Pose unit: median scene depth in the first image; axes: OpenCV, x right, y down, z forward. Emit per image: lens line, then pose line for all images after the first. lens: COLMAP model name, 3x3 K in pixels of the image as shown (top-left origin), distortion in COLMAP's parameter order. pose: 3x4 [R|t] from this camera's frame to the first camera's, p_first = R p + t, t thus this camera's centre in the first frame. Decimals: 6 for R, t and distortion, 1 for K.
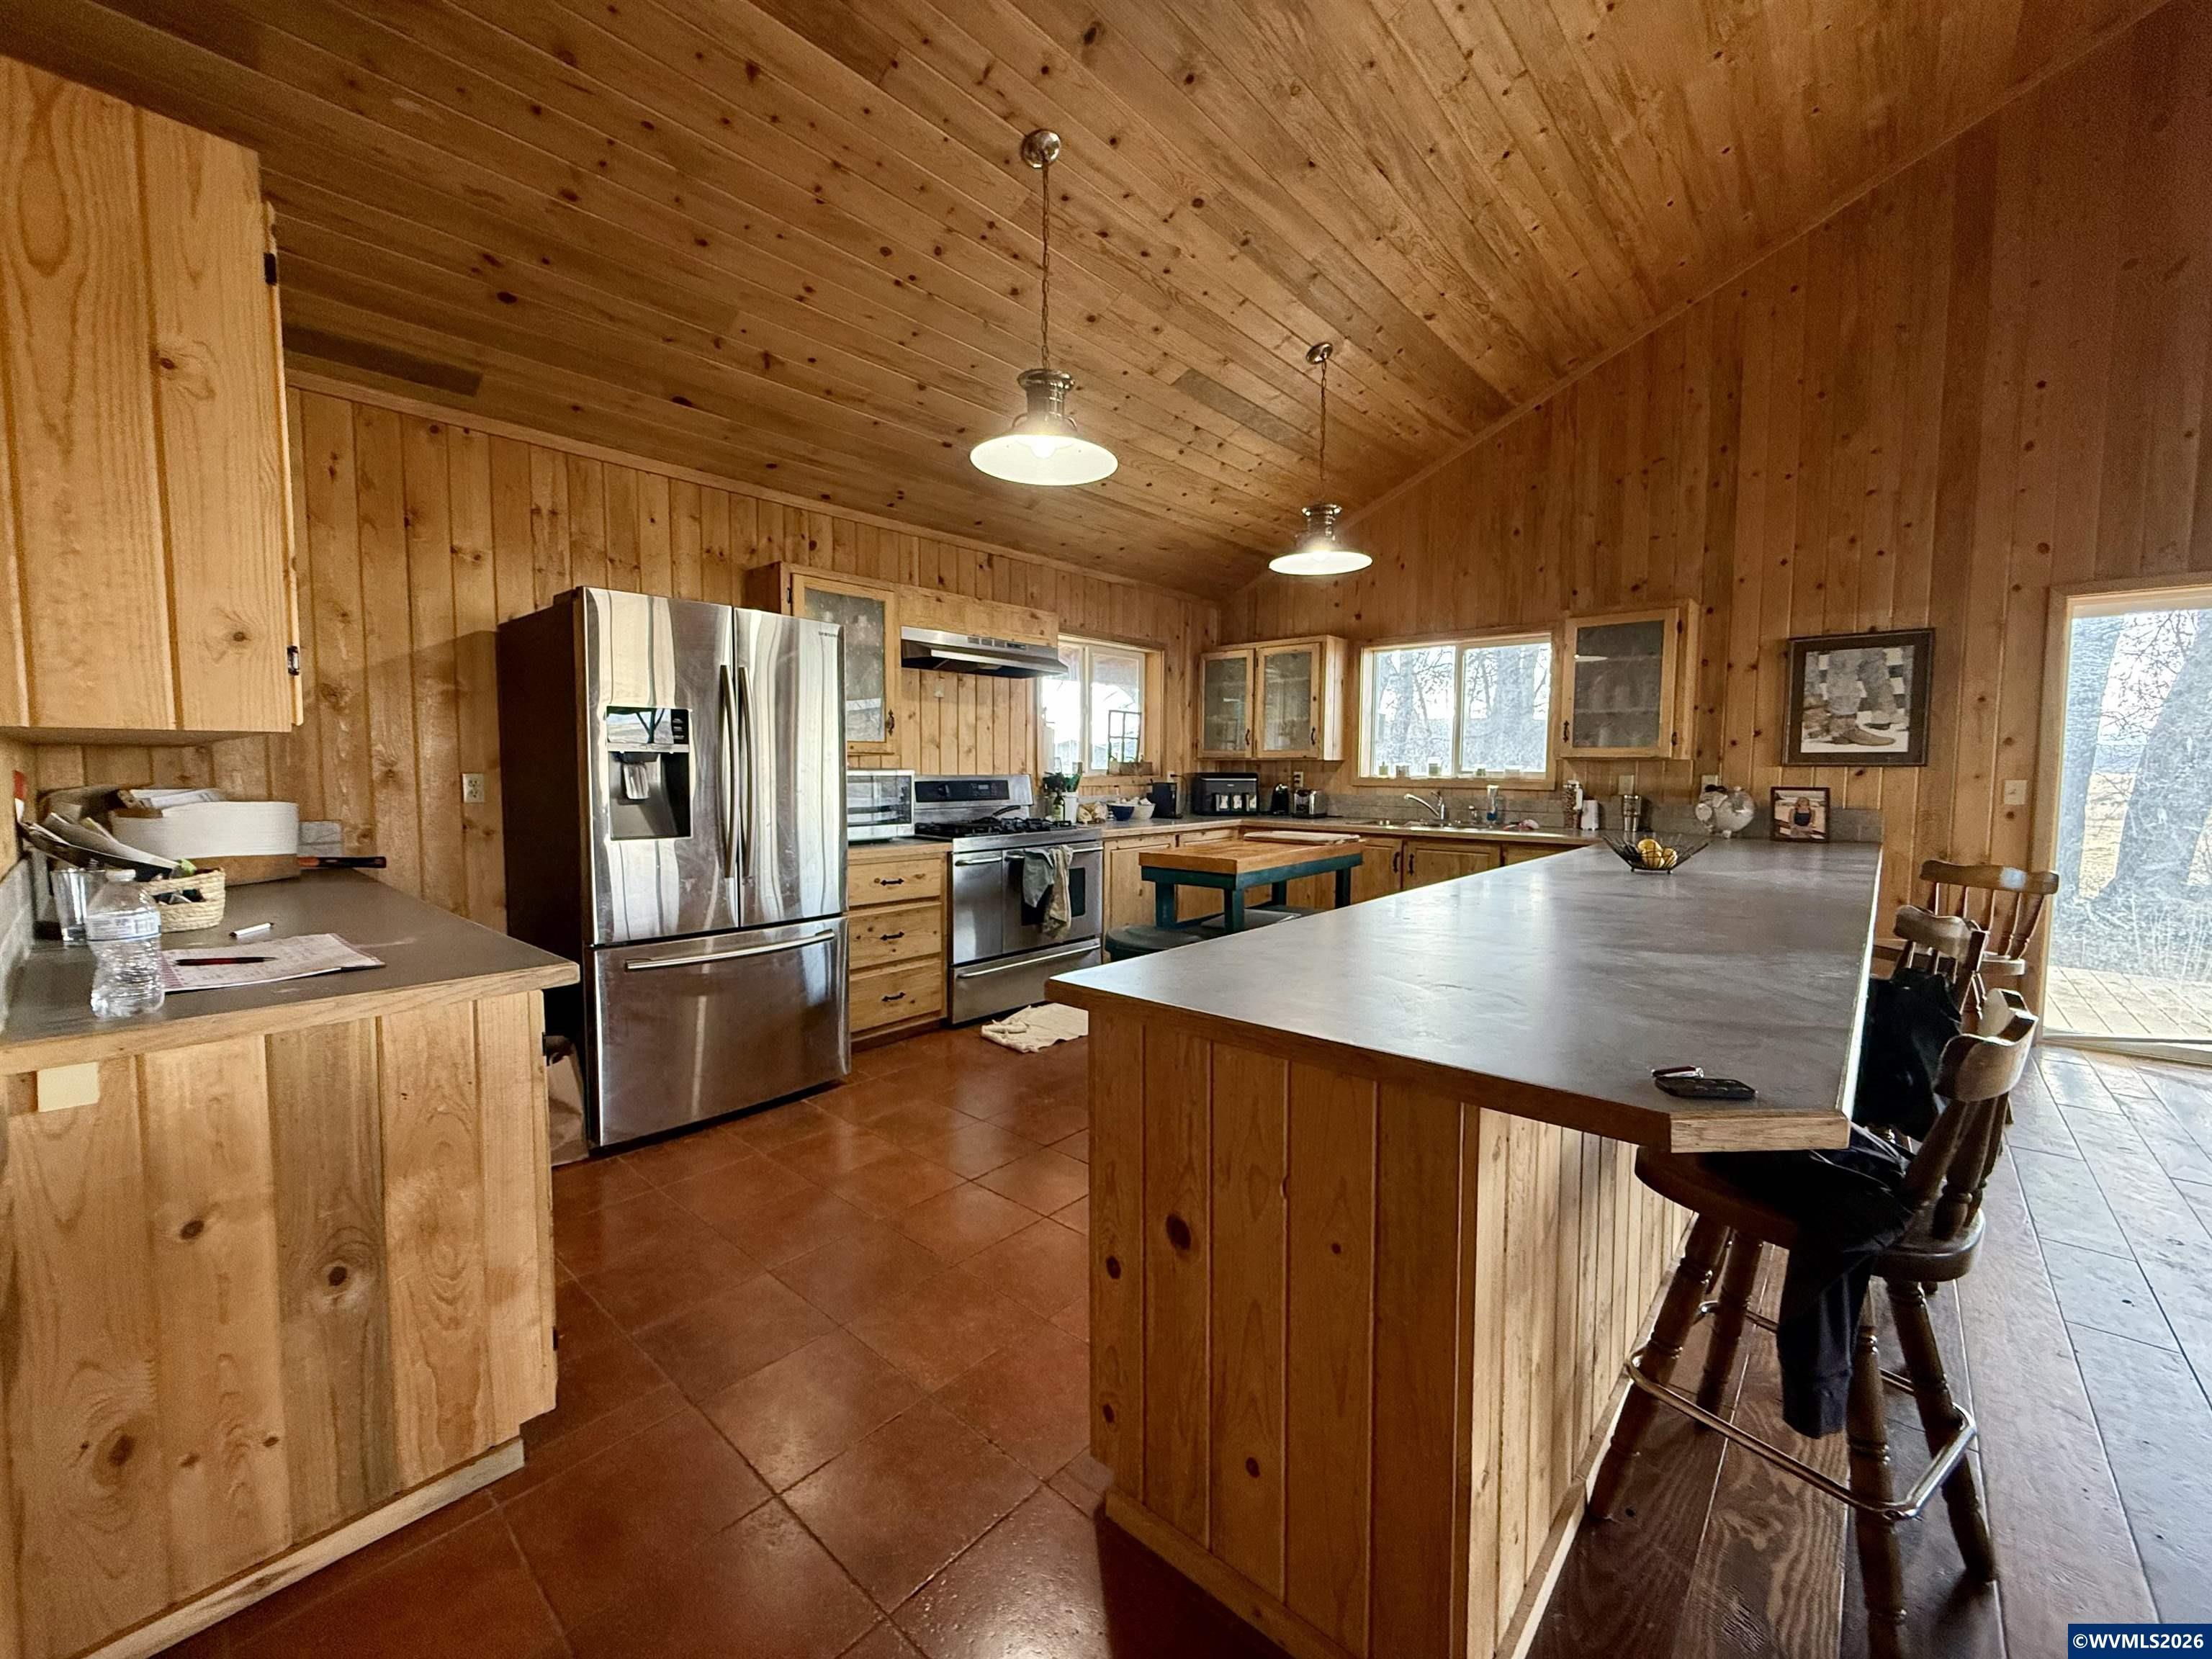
lens RADIAL K [[879.6, 0, 1107.5], [0, 879.6, 832.9], [0, 0, 1]] dist [-0.000011, -0.000805]
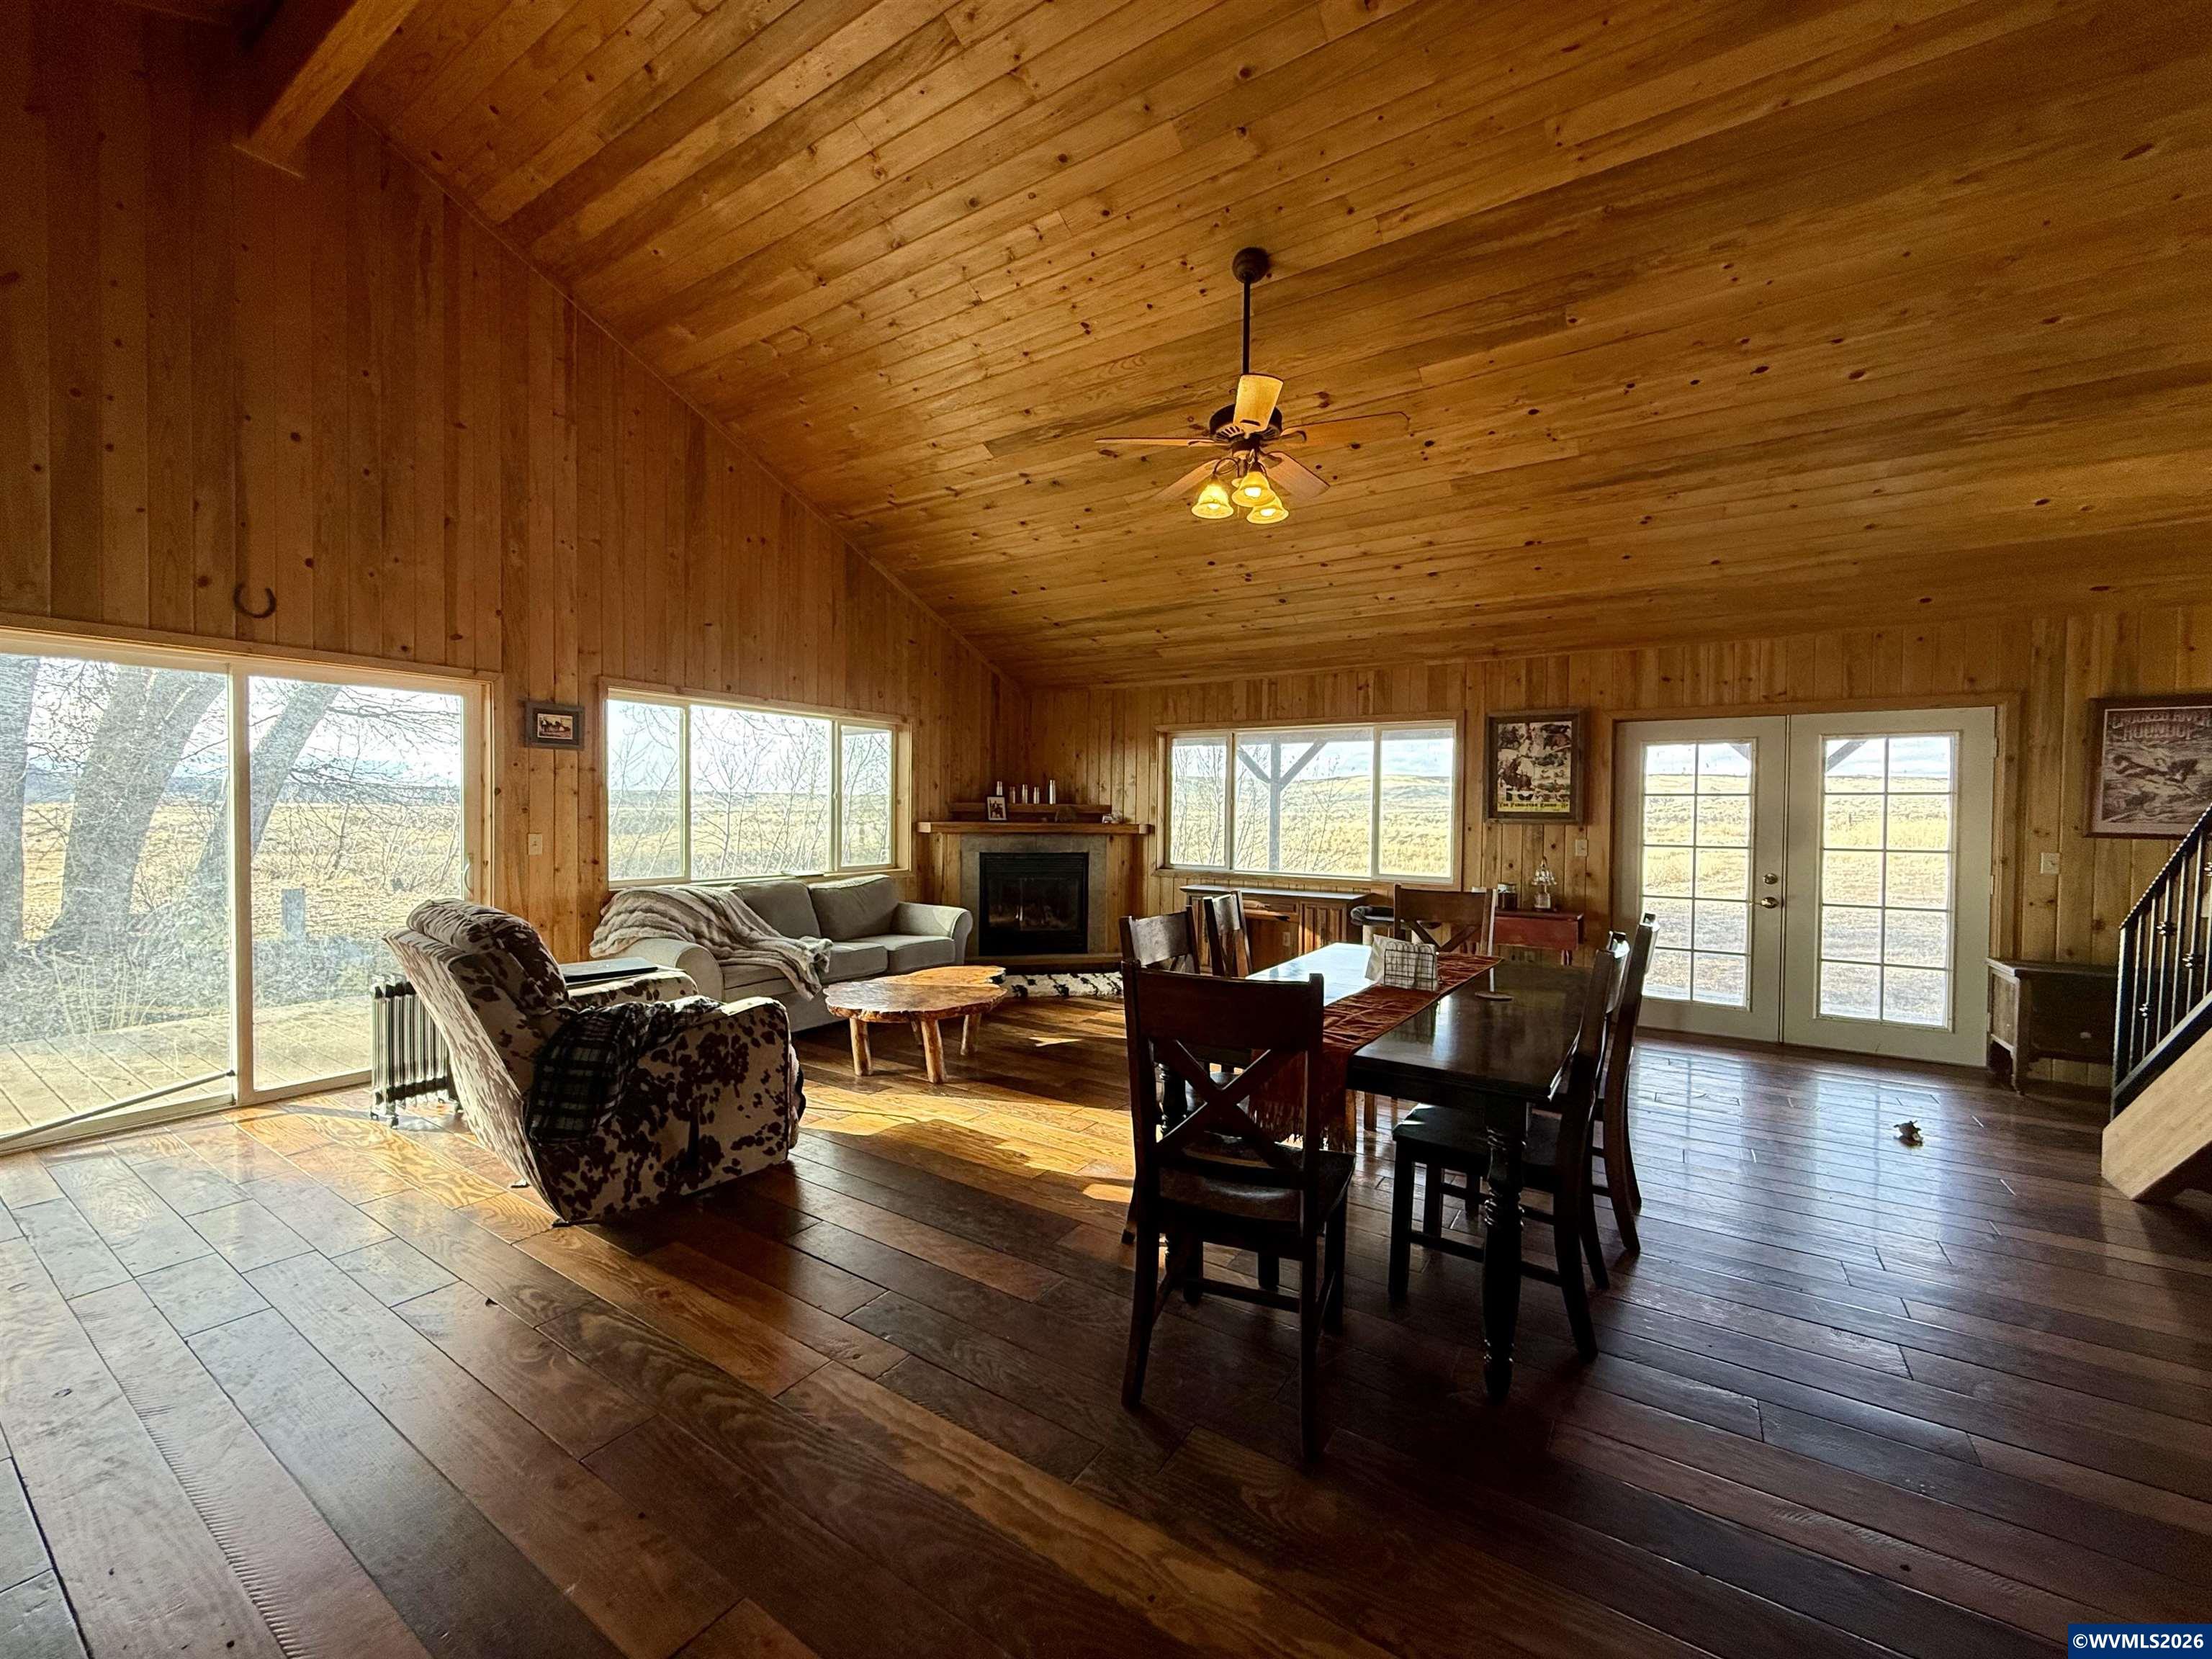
lens RADIAL K [[879.6, 0, 1107.7], [0, 879.6, 825.4], [0, 0, 1]] dist [-0.000011, -0.000805]
pose [[-0.155332, -0.022193, 0.987613, 0.137797], [0.065446, 0.997320, 0.032704, -0.034650], [-0.985692, 0.069716, -0.153463, 0.056945]]
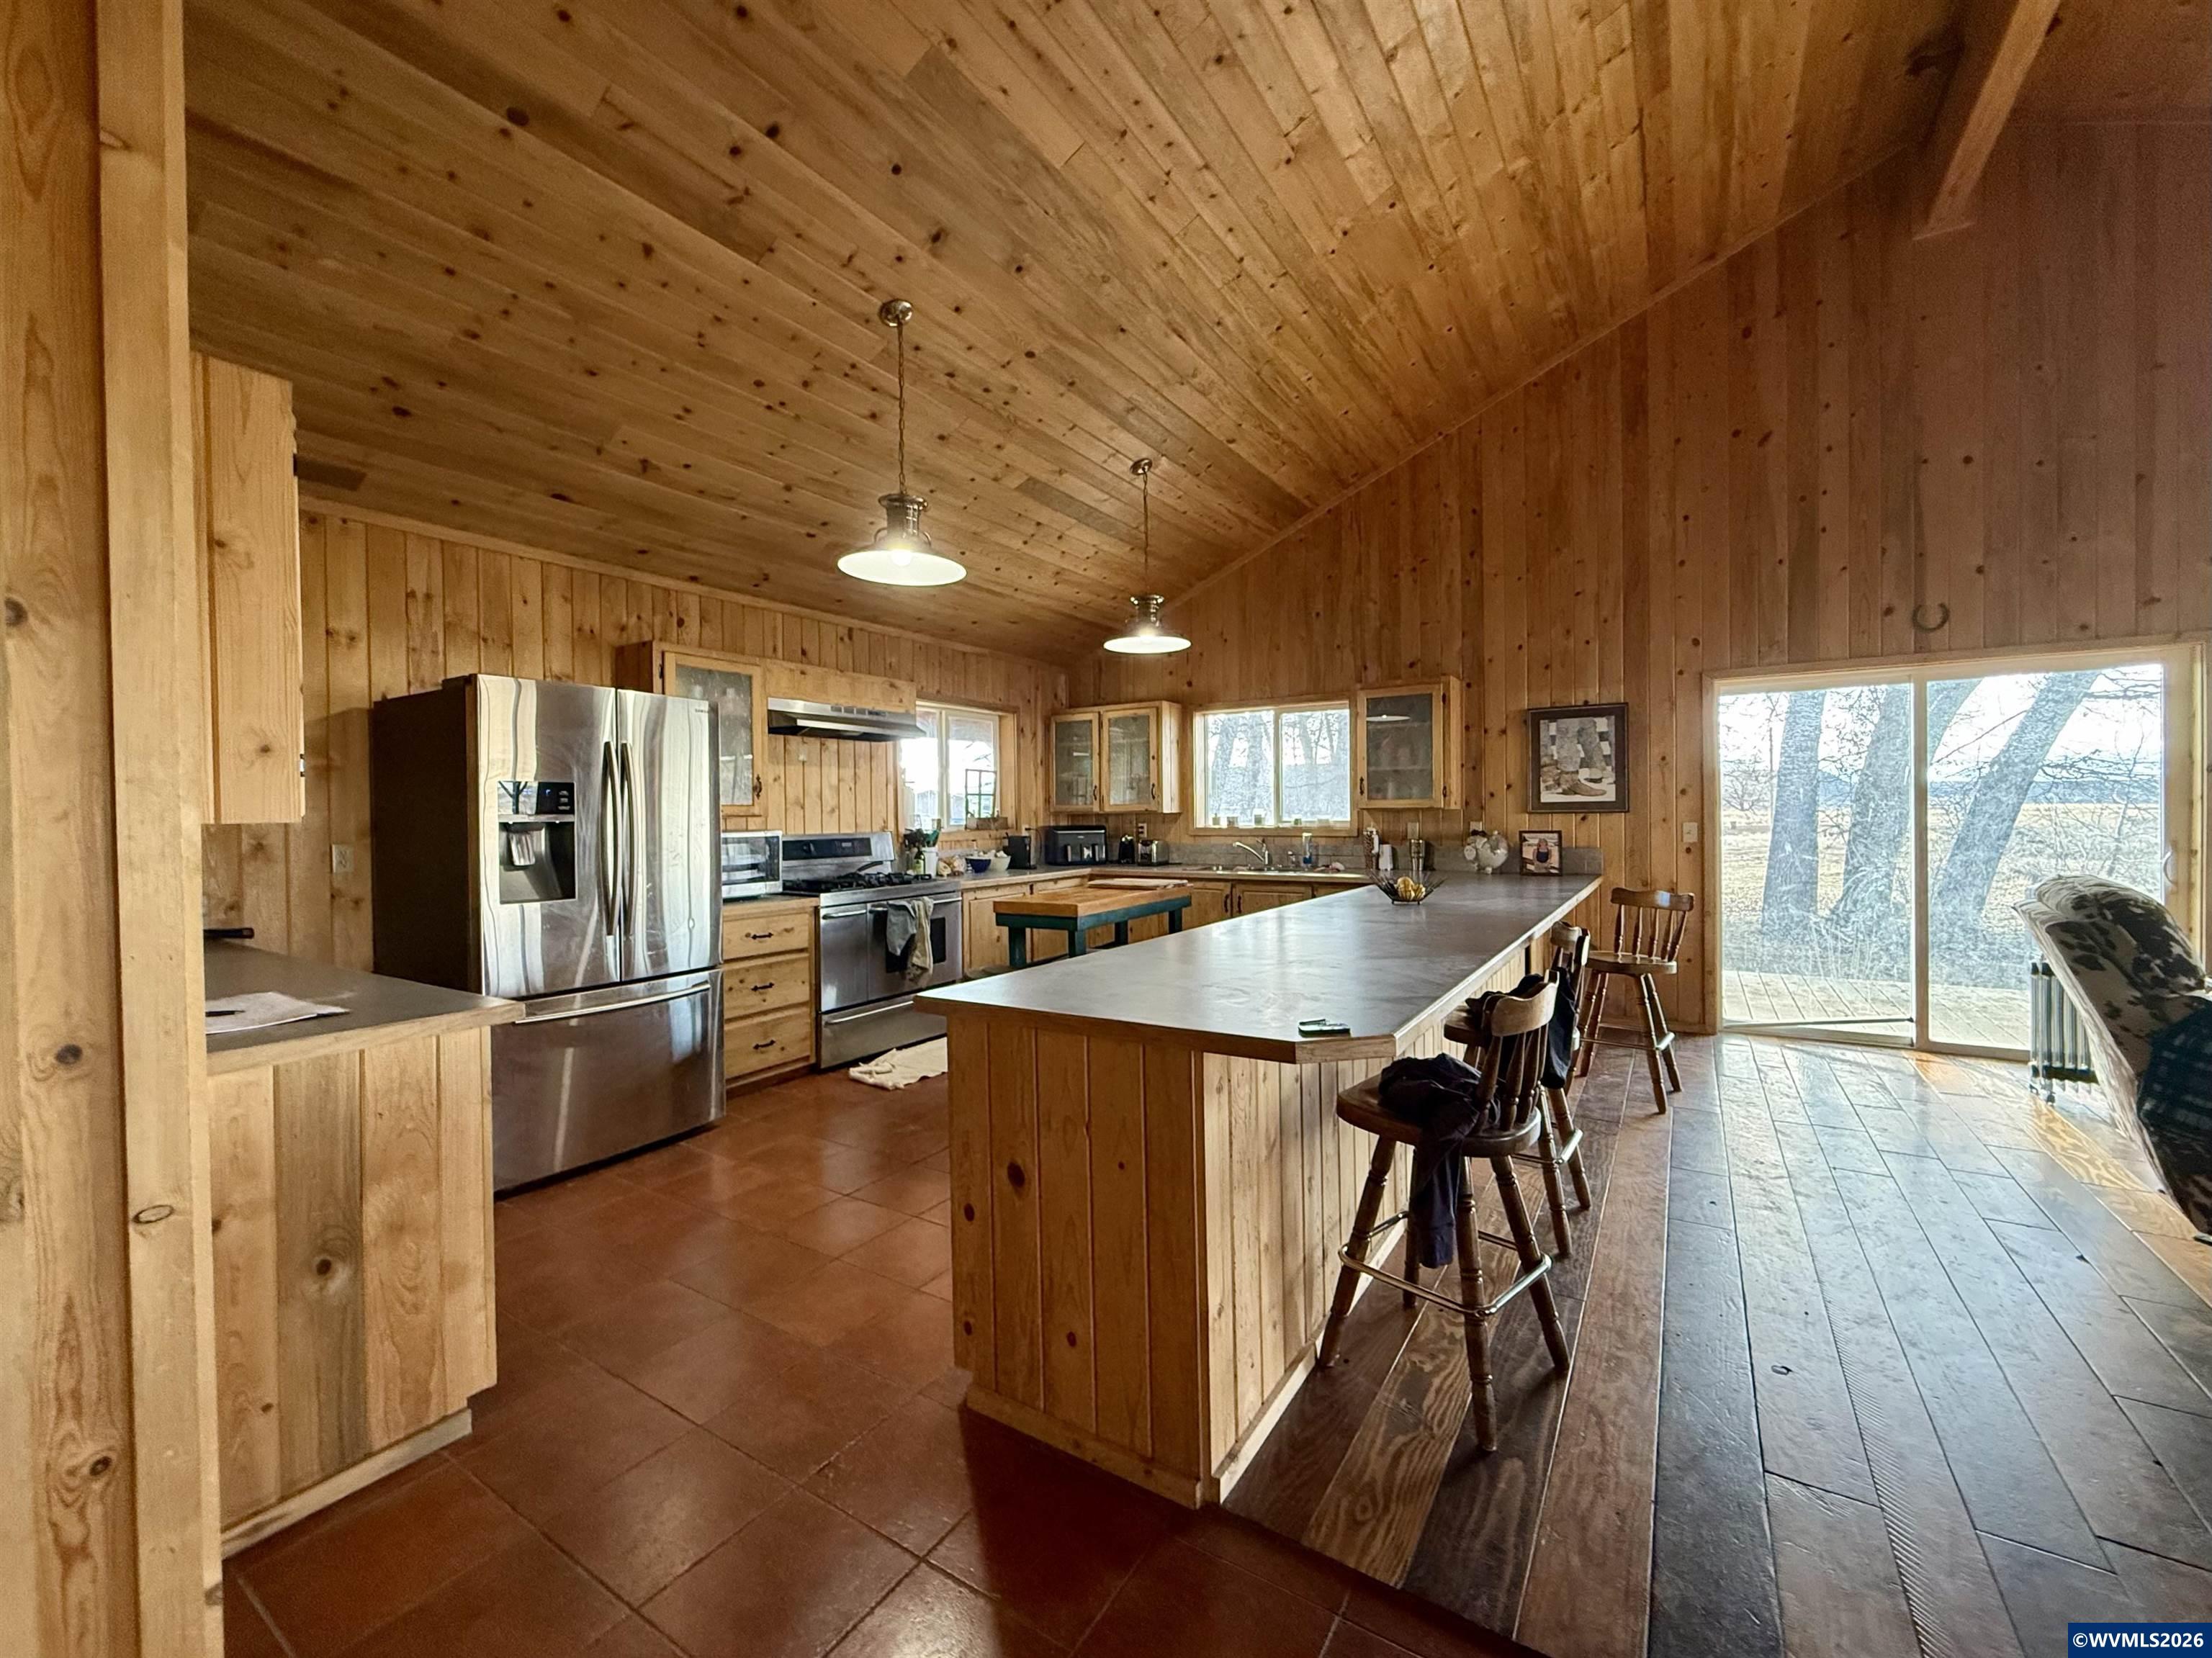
lens RADIAL K [[879.5, 0, 1098.5], [0, 879.5, 827.7], [0, 0, 1]] dist [-0.000011, -0.000805]
pose [[0.988901, -0.018937, 0.147364, 0.005872], [0.028122, 0.997772, -0.060501, 0.000441], [-0.145890, 0.063974, 0.987230, -0.143804]]
